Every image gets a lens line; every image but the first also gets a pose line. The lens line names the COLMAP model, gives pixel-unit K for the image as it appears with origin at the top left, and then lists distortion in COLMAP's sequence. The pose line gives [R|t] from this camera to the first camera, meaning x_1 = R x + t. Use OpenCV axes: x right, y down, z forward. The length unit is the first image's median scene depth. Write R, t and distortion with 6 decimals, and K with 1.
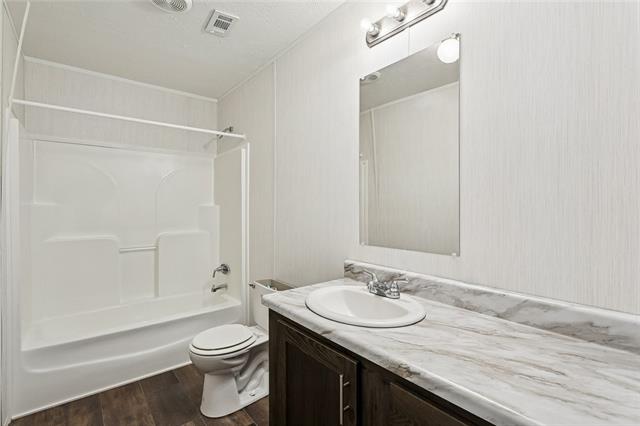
lens RADIAL K [[295.9, 0, 320.0], [0, 295.9, 213.0], [0, 0, 1]] dist [0.019425, 0.000281]
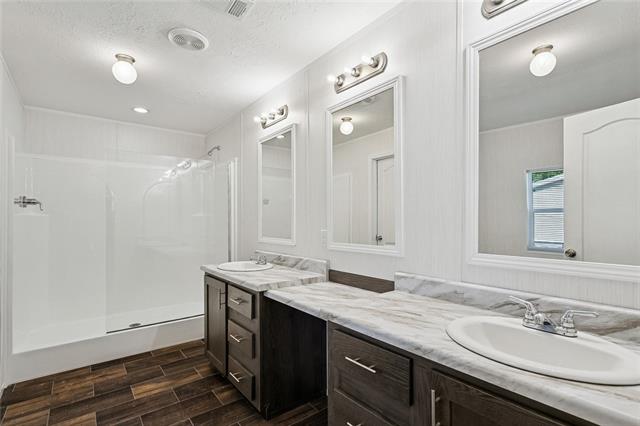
lens RADIAL K [[312.1, 0, 319.2], [0, 312.1, 222.4], [0, 0, 1]] dist [0.023968, 0.000135]
pose [[0.999478, 0.004778, -0.031958, 0.232628], [-0.005087, 0.999941, -0.009576, 0.027857], [0.031911, 0.009734, 0.999443, -0.603033]]
